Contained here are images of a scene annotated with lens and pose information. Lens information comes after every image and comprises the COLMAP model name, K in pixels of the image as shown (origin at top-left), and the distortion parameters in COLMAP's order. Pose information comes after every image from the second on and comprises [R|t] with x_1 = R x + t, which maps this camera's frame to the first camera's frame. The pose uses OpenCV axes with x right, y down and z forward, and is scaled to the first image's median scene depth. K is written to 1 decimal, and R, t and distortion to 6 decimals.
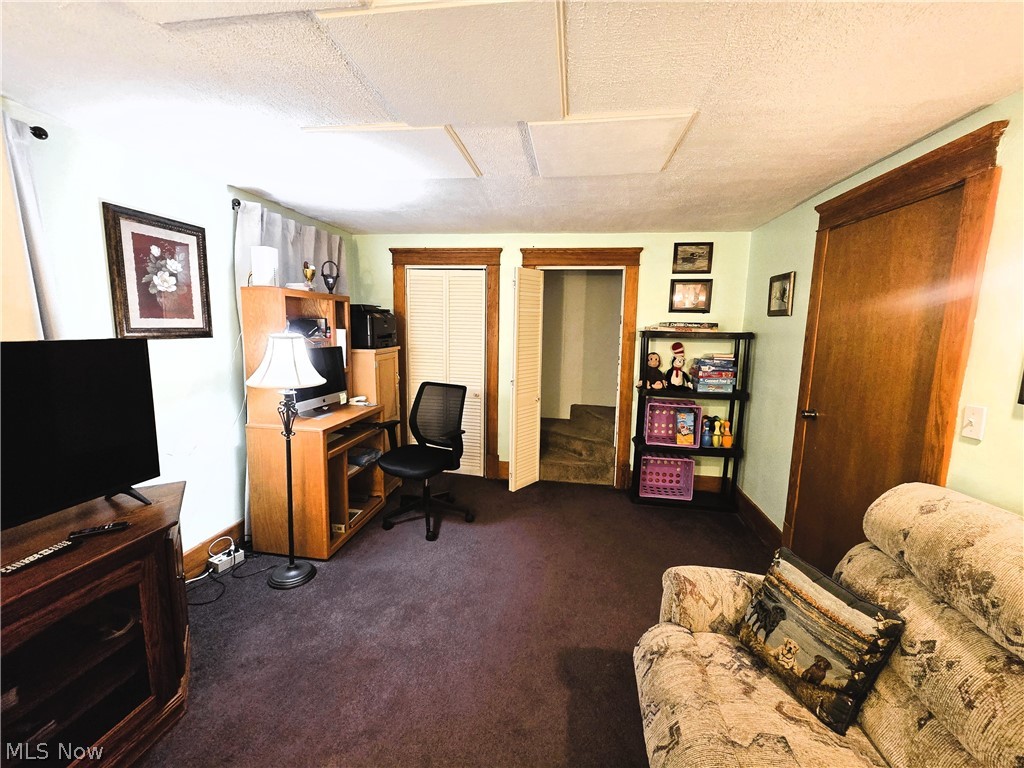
lens RADIAL K [[419.6, 0, 511.9], [0, 419.6, 380.0], [0, 0, 1]] dist [0.002227, 0.000030]
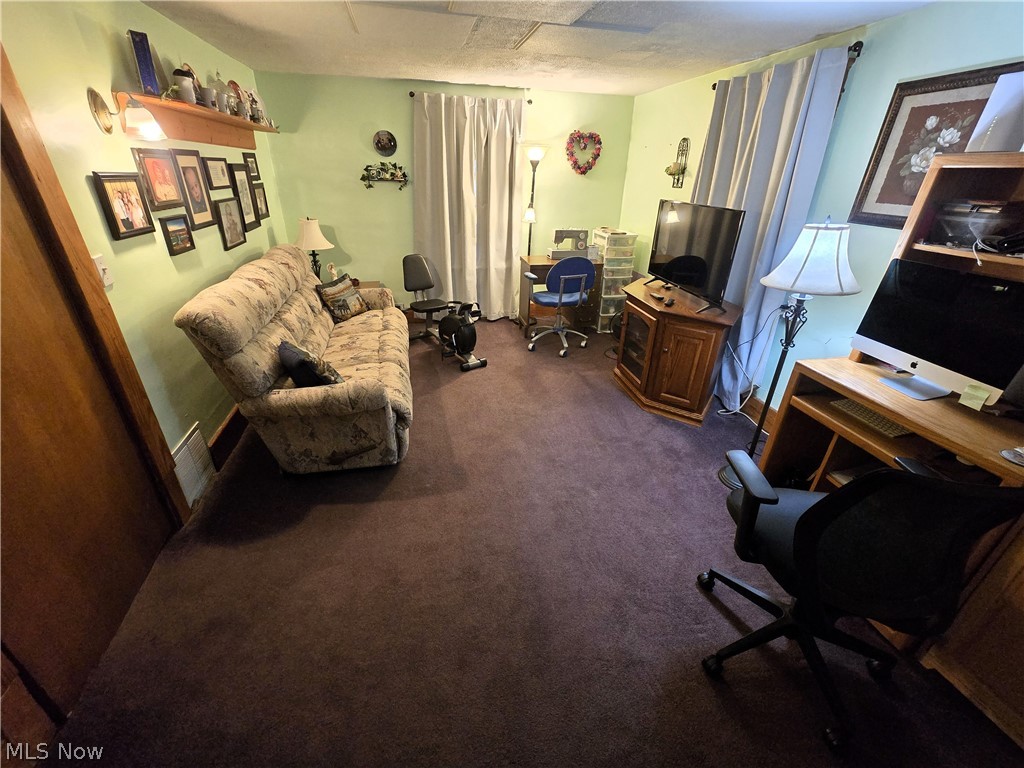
lens RADIAL K [[419.6, 0, 510.0], [0, 419.6, 383.3], [0, 0, 1]] dist [0.002227, 0.000030]
pose [[-0.925918, 0.128585, -0.355164, 0.358997], [-0.094450, 0.831587, 0.547305, -0.257495], [0.365725, 0.540305, -0.757836, 1.675517]]
